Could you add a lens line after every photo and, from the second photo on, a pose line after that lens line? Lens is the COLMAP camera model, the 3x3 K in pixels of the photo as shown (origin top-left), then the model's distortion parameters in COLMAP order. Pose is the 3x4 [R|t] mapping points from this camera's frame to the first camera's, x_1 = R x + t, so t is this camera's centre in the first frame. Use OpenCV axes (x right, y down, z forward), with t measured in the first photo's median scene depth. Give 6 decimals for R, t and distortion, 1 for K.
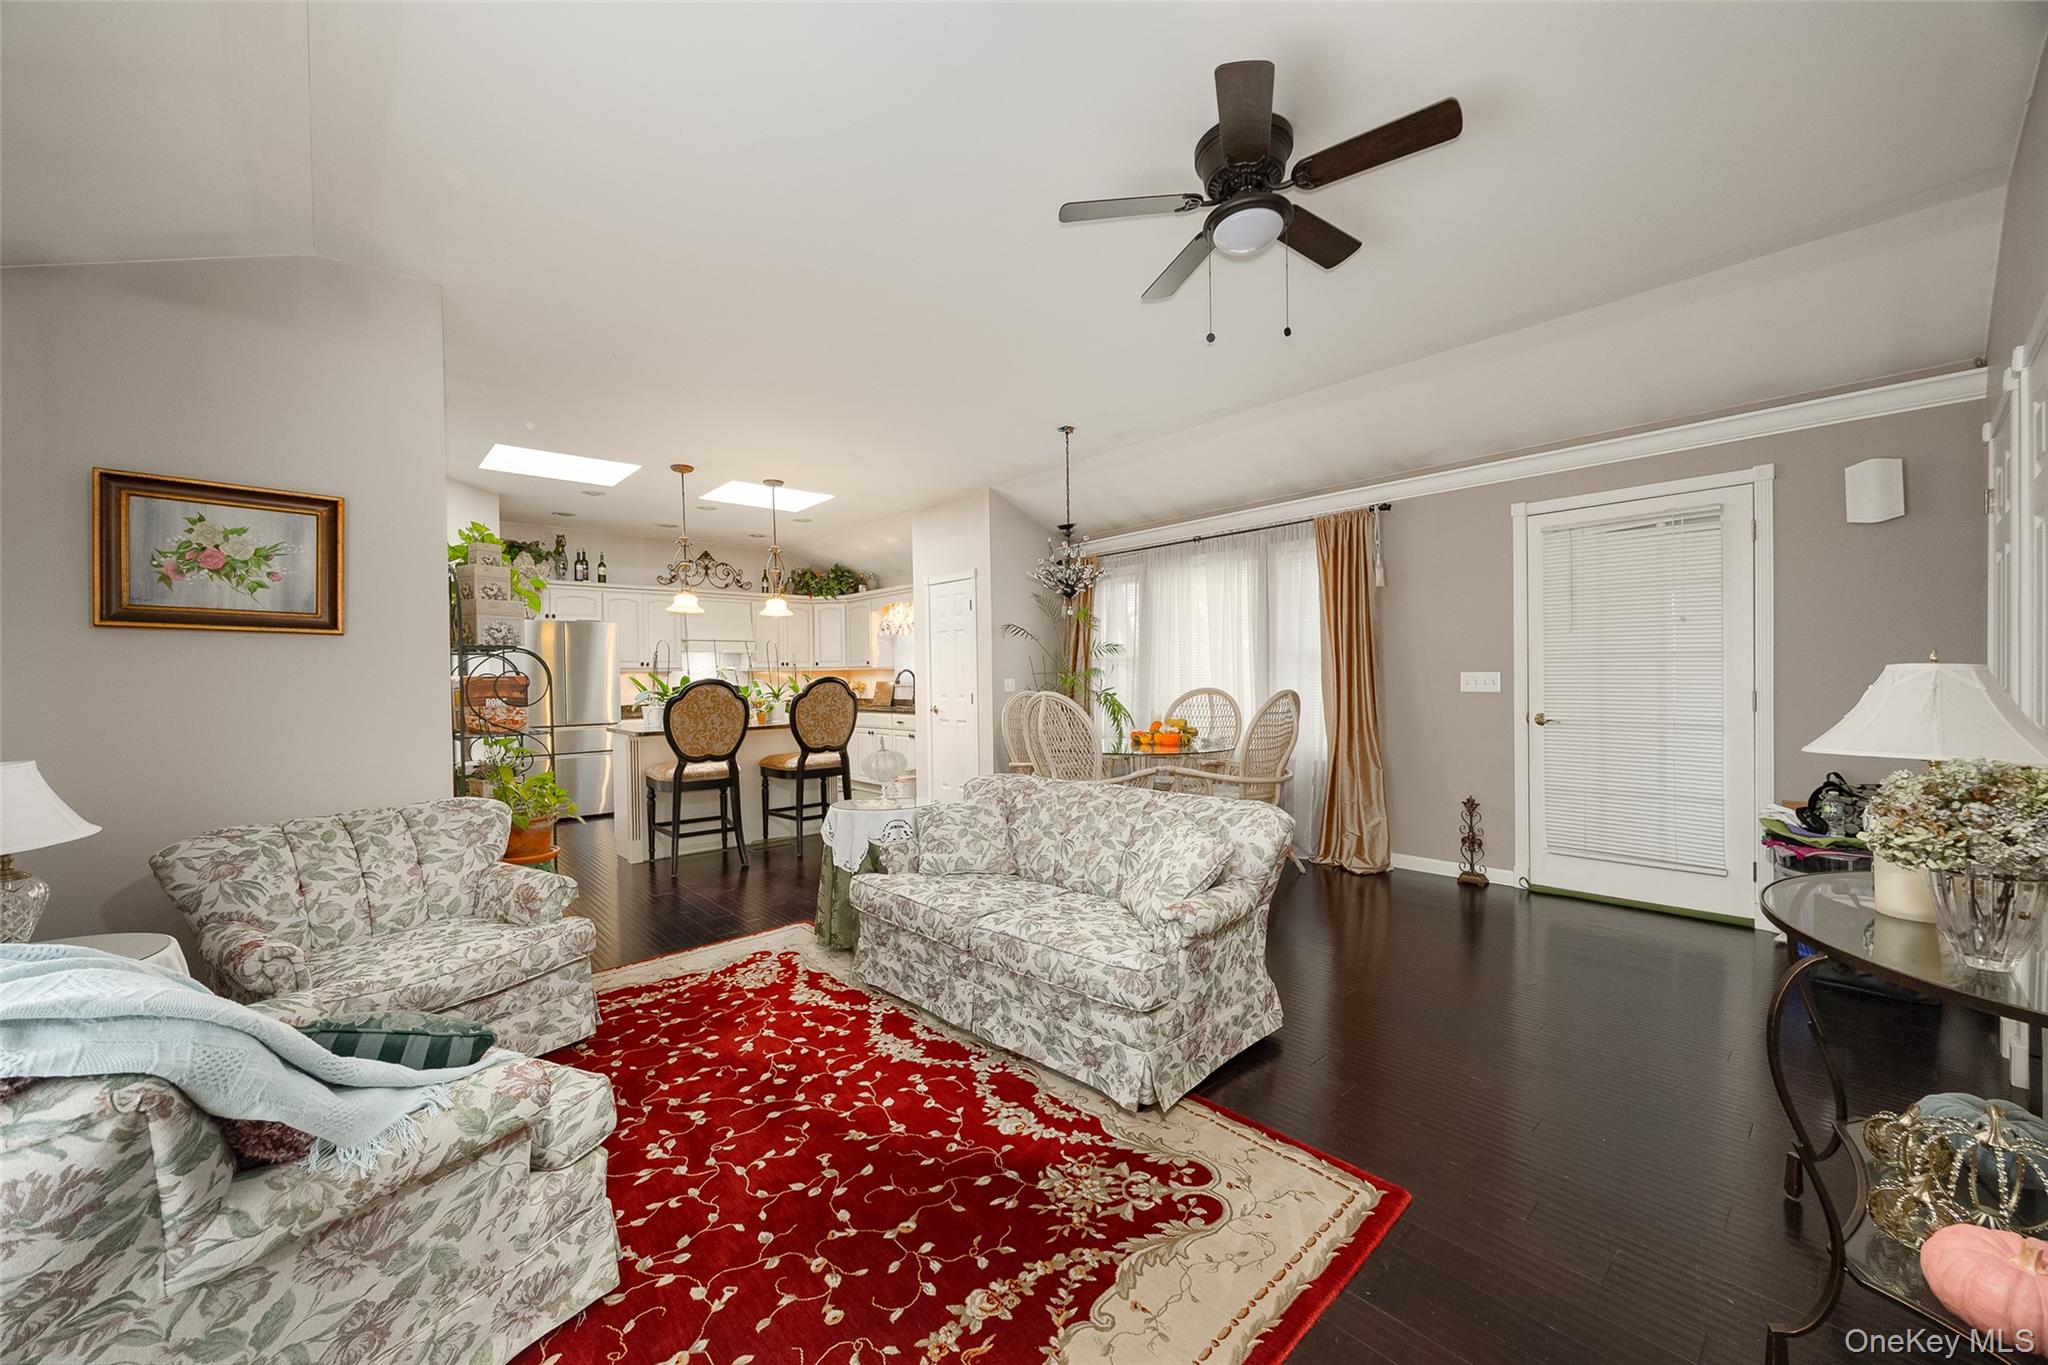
lens RADIAL K [[793.5, 0, 1026.3], [0, 793.5, 678.5], [0, 0, 1]] dist [-0.000621, -0.000033]
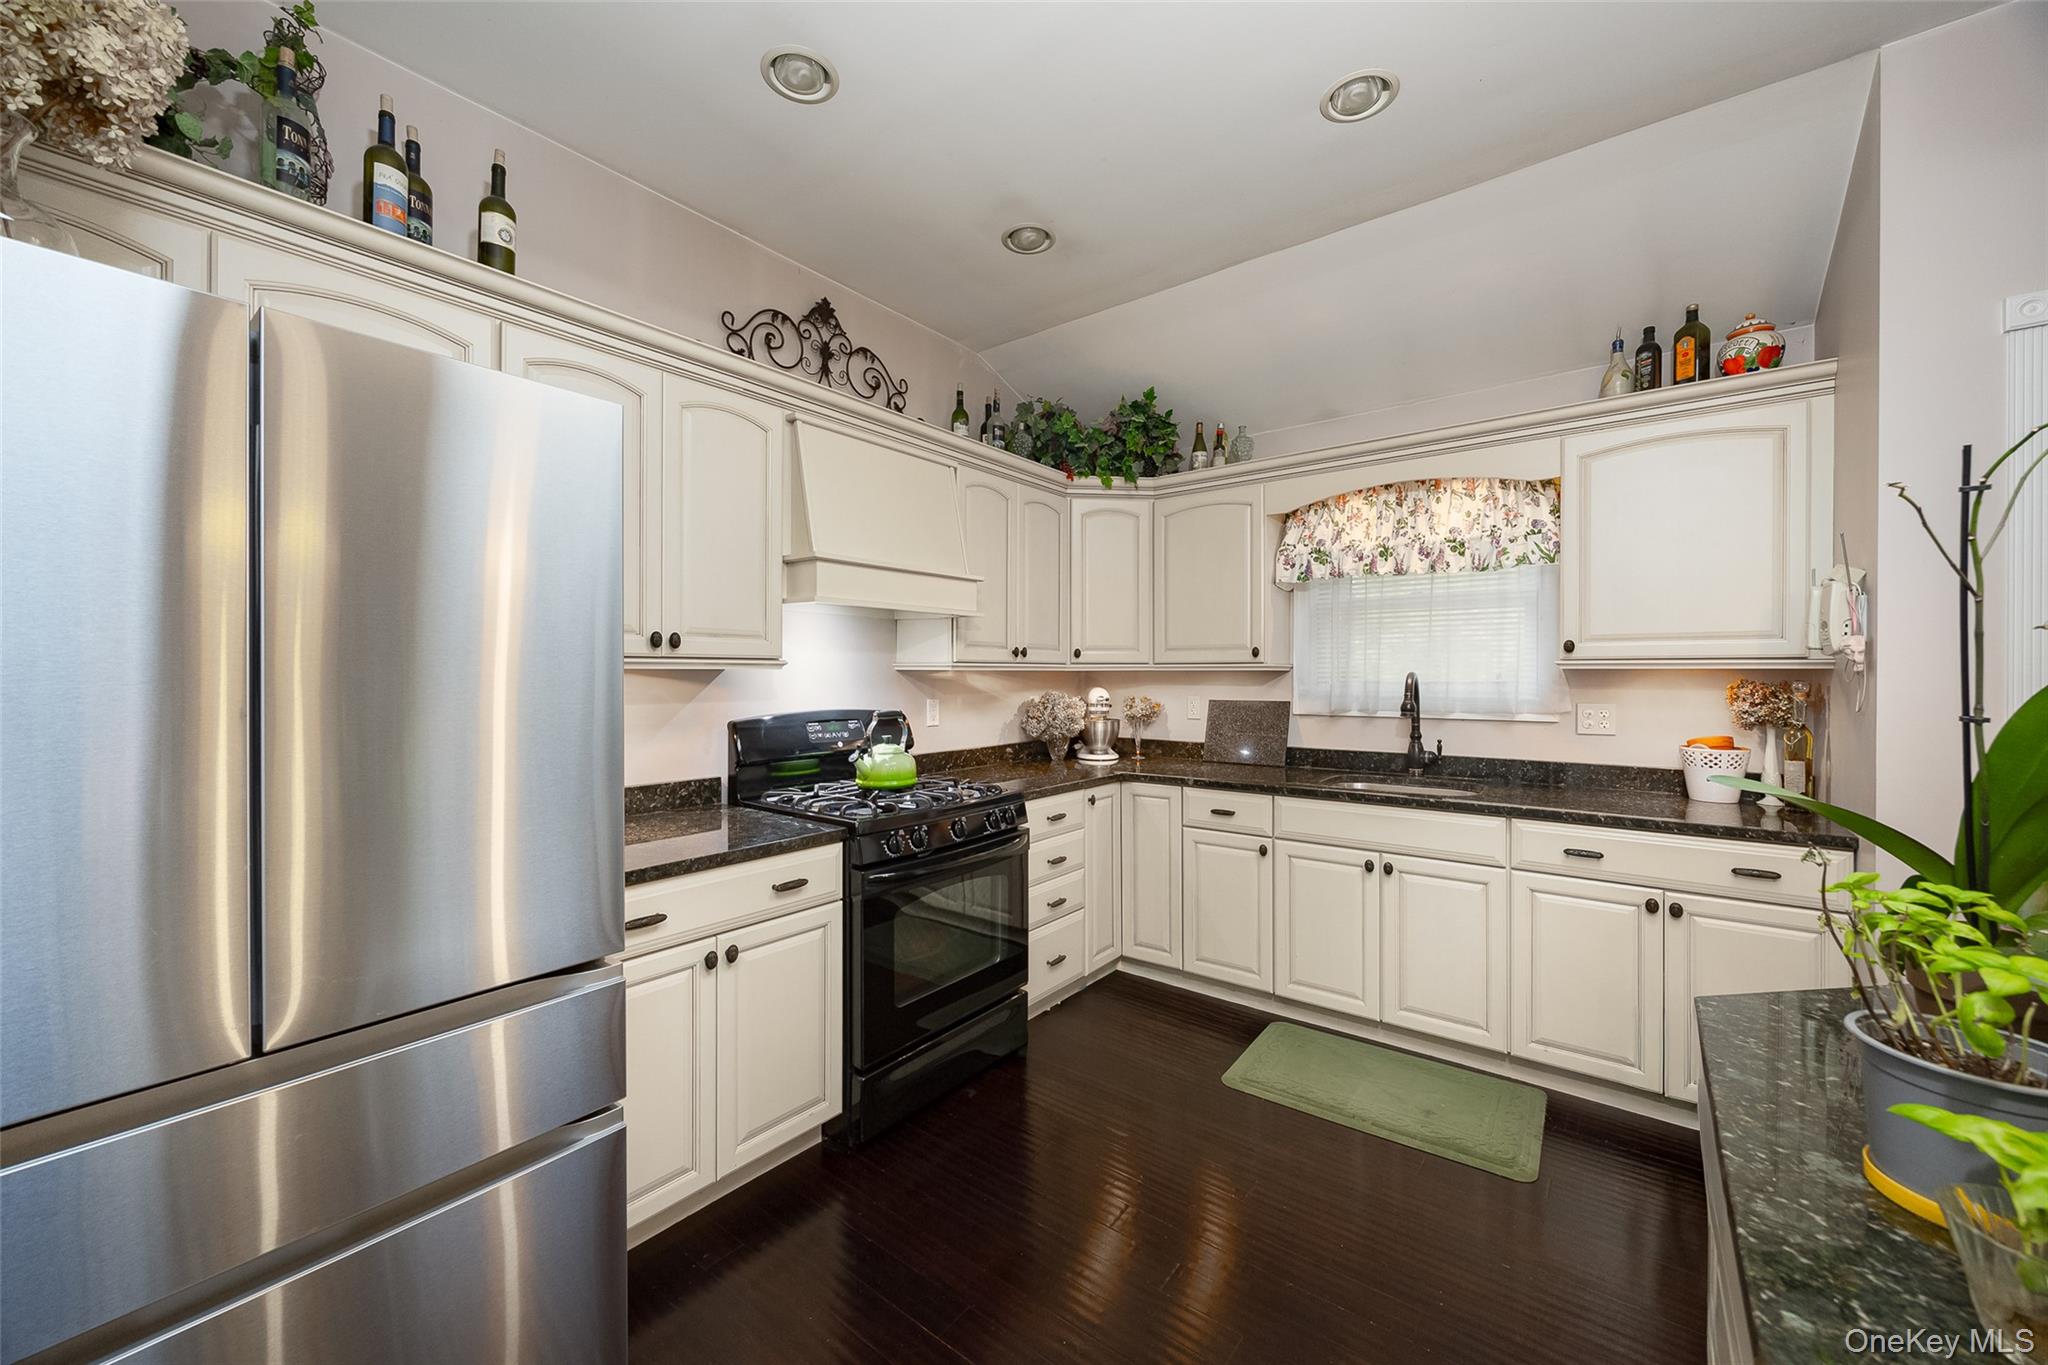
lens RADIAL K [[793.5, 0, 1026.5], [0, 793.5, 685.9], [0, 0, 1]] dist [-0.000621, -0.000033]
pose [[0.990115, 0.007518, 0.140057, -0.365454], [-0.006486, 0.999948, -0.007822, 0.000774], [-0.140108, 0.006836, 0.990113, 0.663712]]
